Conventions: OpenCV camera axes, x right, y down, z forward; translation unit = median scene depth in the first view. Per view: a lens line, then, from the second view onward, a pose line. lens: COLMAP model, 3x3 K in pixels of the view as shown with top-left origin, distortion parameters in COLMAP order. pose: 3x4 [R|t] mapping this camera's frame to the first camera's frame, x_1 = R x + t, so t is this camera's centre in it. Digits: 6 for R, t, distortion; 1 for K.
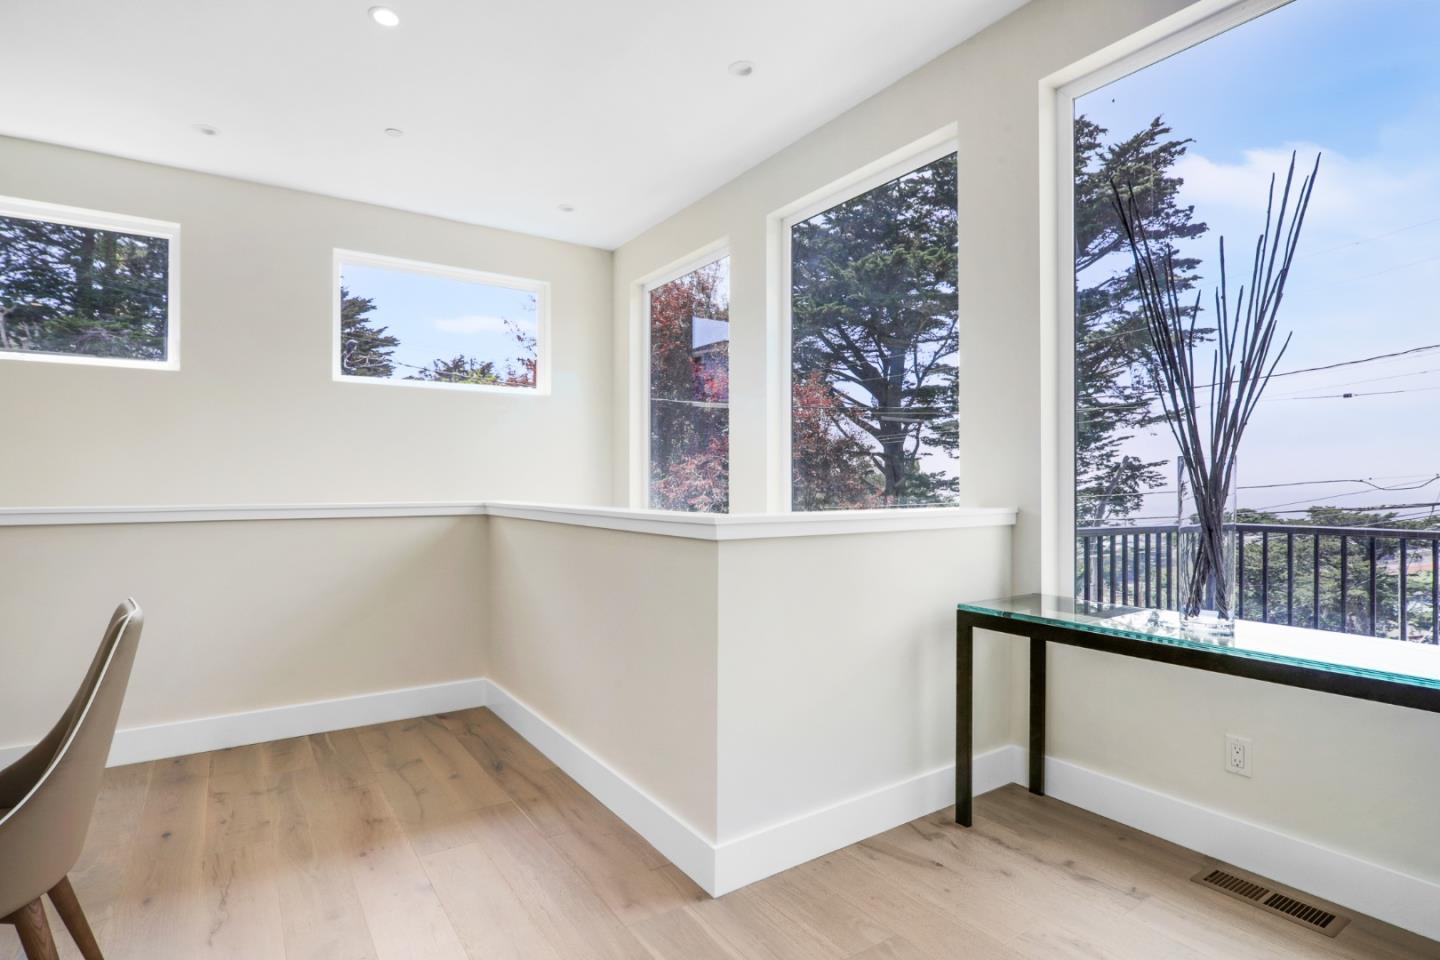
lens RADIAL K [[735.9, 0, 720.0], [0, 735.9, 480.0], [0, 0, 1]] dist [-0.013658, 0.000339]
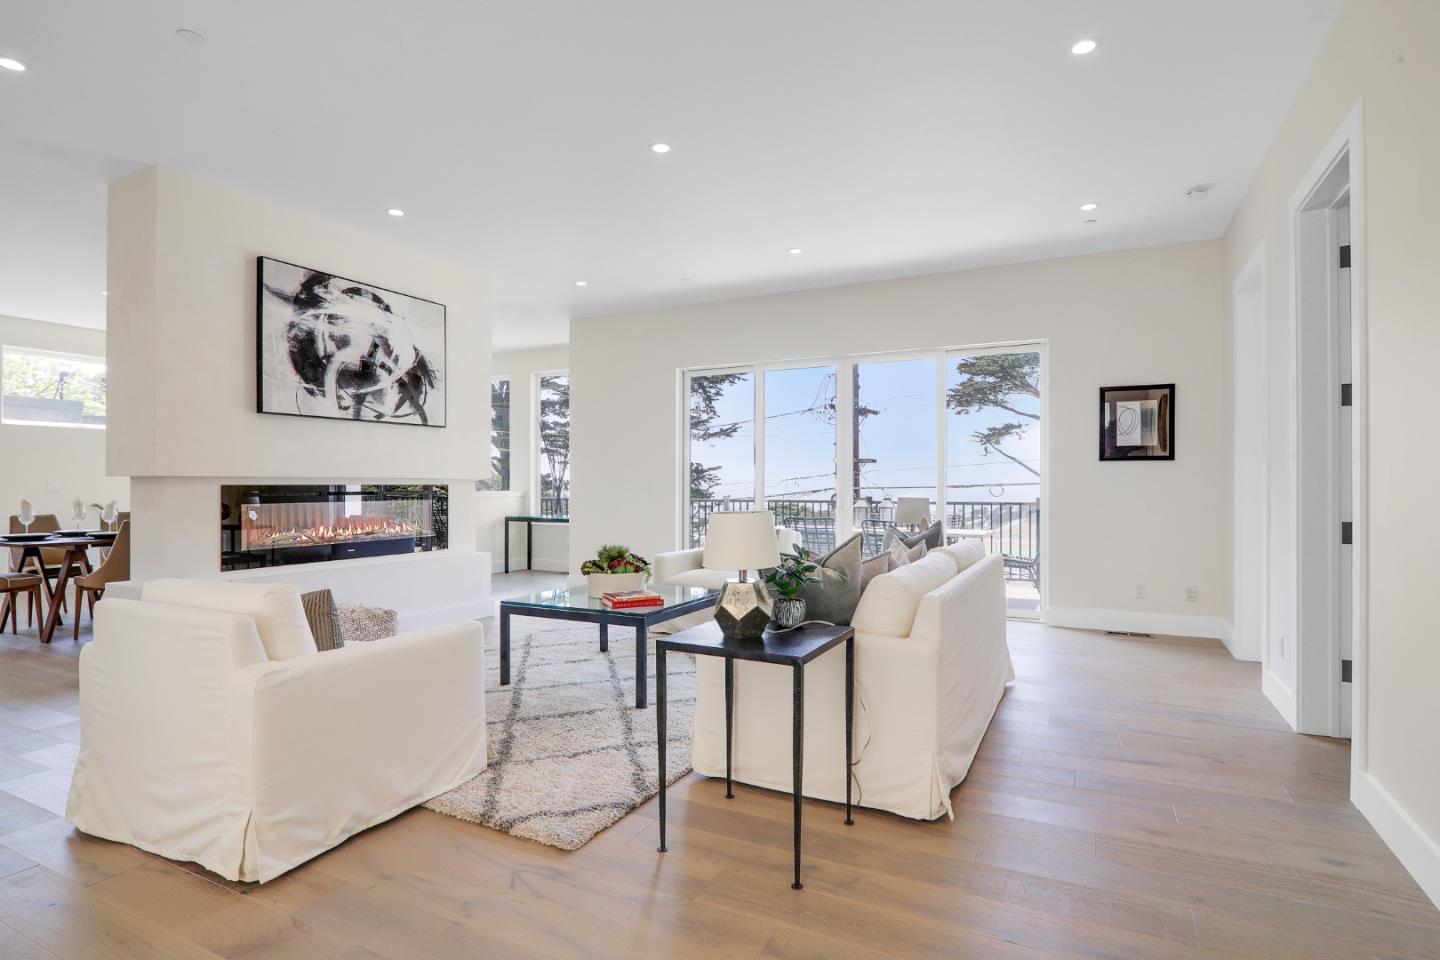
lens RADIAL K [[726.9, 0, 720.0], [0, 726.9, 480.0], [0, 0, 1]] dist [-0.014118, 0.000318]
pose [[0.876935, 0.001839, 0.480606, -0.034578], [-0.000538, 0.999996, -0.002846, 0.003348], [-0.480609, 0.002237, 0.876932, -0.209470]]
